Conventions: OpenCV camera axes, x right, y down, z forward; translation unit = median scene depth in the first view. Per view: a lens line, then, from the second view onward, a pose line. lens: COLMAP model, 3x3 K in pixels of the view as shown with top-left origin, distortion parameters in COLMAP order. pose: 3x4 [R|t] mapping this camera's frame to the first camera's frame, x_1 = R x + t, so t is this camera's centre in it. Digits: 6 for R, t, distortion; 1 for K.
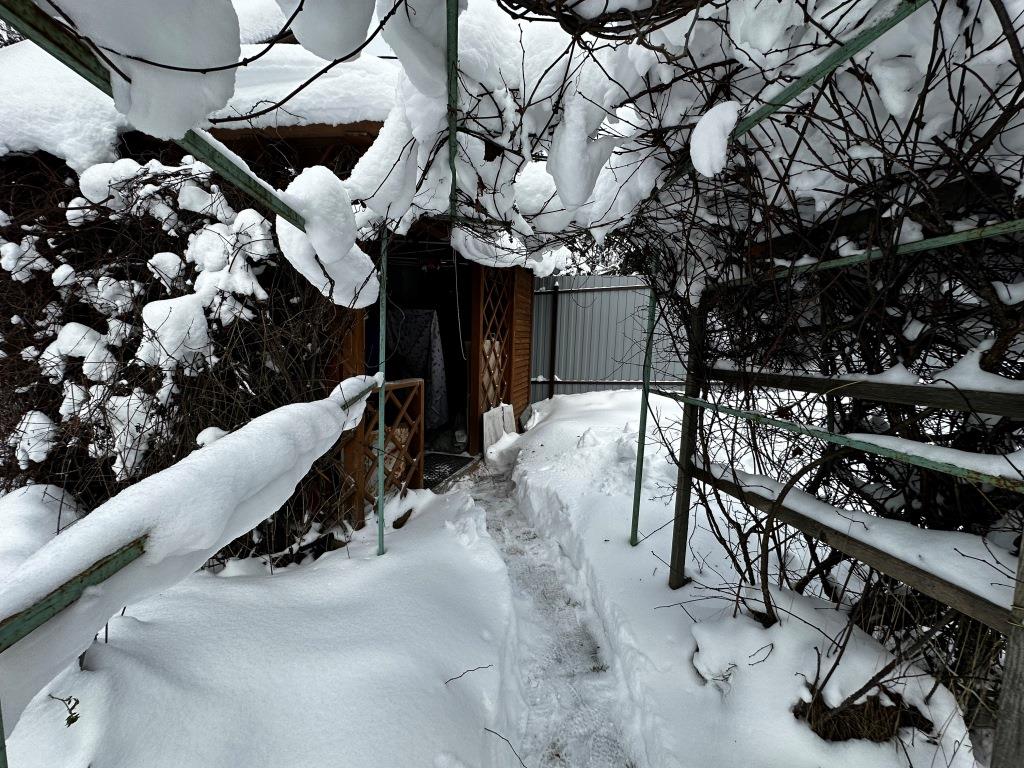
lens RADIAL K [[409.7, 0, 512.4], [0, 409.7, 383.2], [0, 0, 1]] dist [-0.000734, 0.000083]
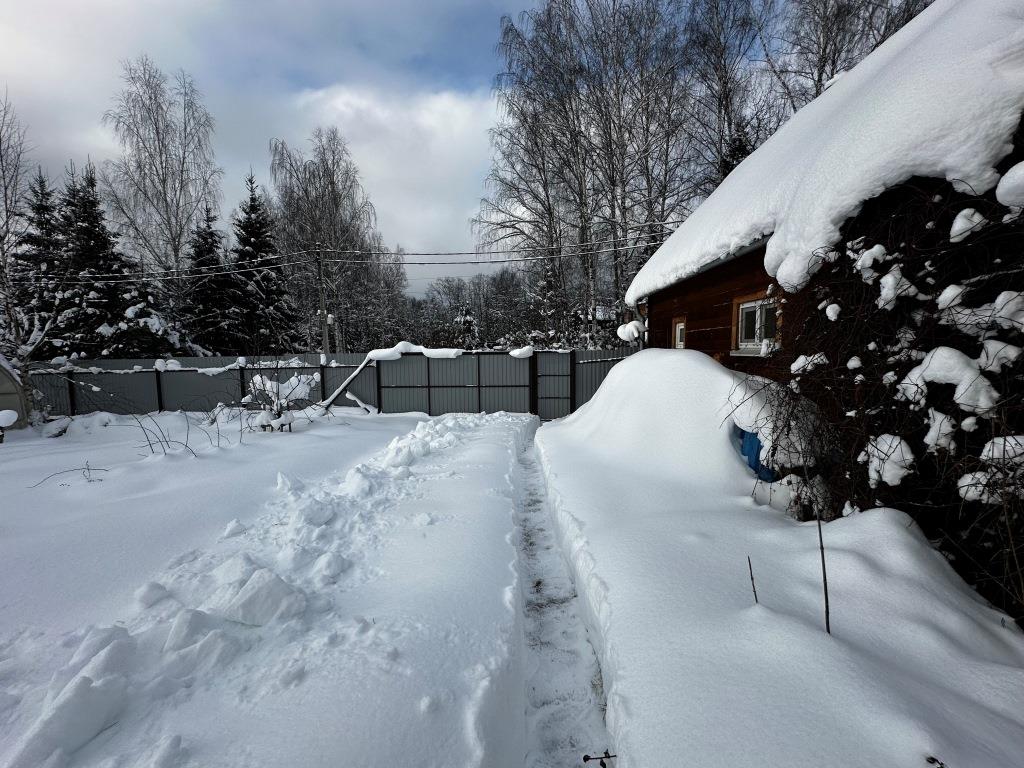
lens RADIAL K [[406.9, 0, 510.9], [0, 406.9, 382.4], [0, 0, 1]] dist [-0.002101, 0.000244]
pose [[0.258500, 0.047105, -0.964862, -0.434907], [-0.079685, 0.996446, 0.027298, -0.013960], [0.962719, 0.069828, 0.261335, -0.183537]]
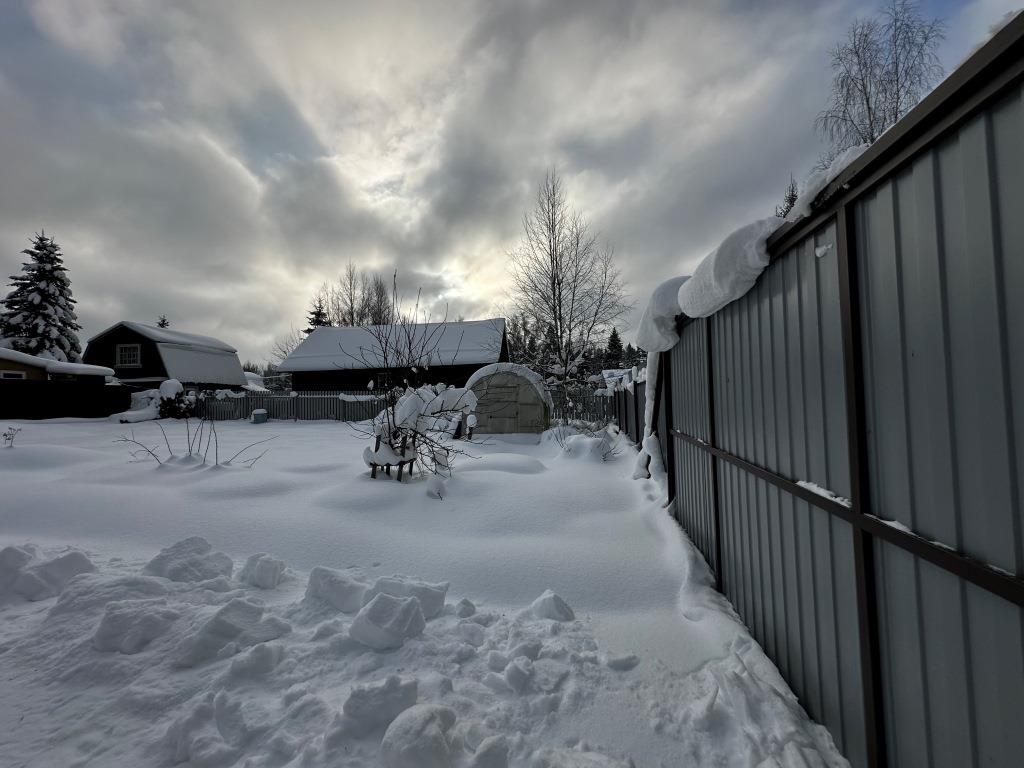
lens RADIAL K [[406.6, 0, 510.9], [0, 406.6, 383.2], [0, 0, 1]] dist [-0.001620, -0.000165]
pose [[-0.991513, -0.003776, -0.129952, -4.701936], [-0.012224, 0.997858, 0.064270, 0.007028], [0.129431, 0.065313, -0.989435, 1.133590]]
